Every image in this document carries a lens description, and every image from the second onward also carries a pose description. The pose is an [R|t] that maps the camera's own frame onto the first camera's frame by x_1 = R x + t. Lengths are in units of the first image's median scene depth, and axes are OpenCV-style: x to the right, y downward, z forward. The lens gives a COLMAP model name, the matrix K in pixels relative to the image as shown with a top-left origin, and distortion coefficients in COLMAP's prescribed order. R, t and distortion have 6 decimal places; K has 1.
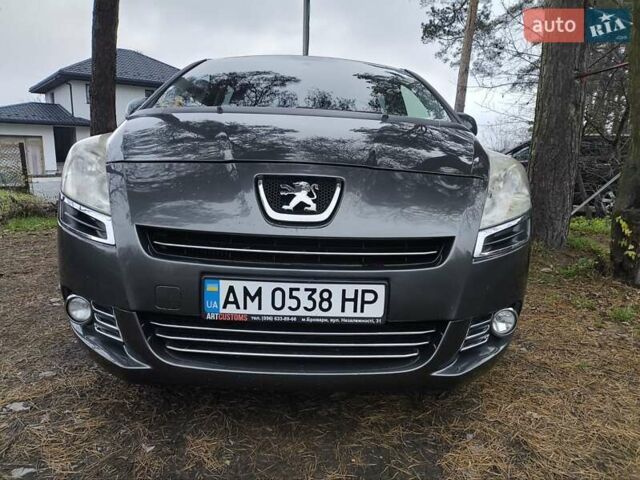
lens RADIAL K [[462.9, 0, 317.9], [0, 462.9, 240.7], [0, 0, 1]] dist [0.085561, -0.107113]
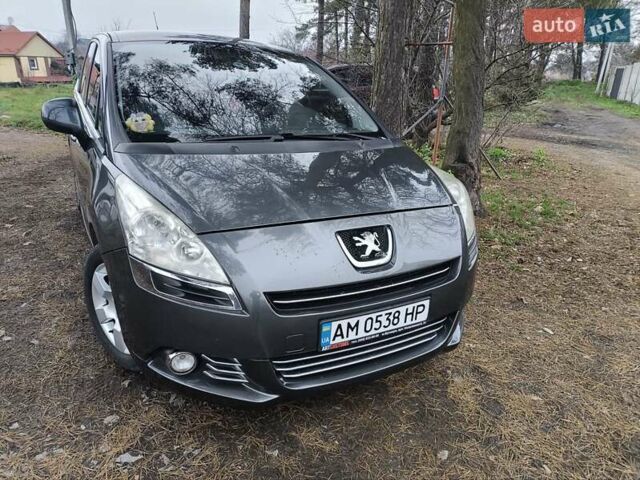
lens RADIAL K [[462.9, 0, 317.9], [0, 462.9, 240.7], [0, 0, 1]] dist [0.085561, -0.107113]
pose [[0.893046, -0.150295, 0.424124, -0.755726], [0.065507, 0.975952, 0.207909, -0.407452], [-0.445172, -0.157889, 0.881415, -0.098147]]
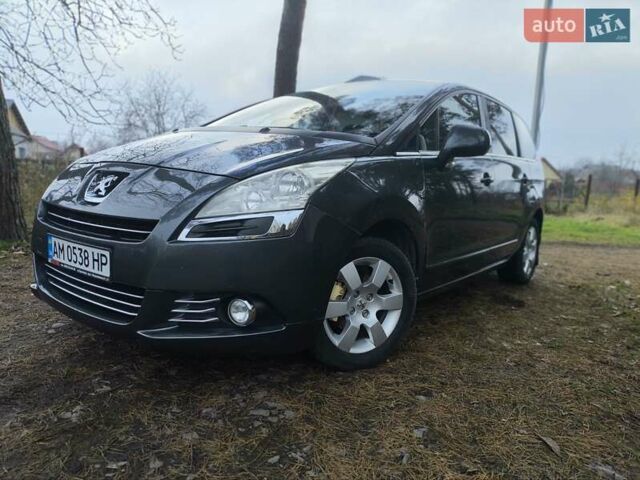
lens RADIAL K [[462.9, 0, 317.9], [0, 462.9, 240.7], [0, 0, 1]] dist [0.085561, -0.107113]
pose [[0.772735, 0.086245, -0.628842, 1.412013], [-0.138208, 0.989817, -0.034081, 0.029188], [0.619499, 0.113247, 0.776786, 0.338473]]
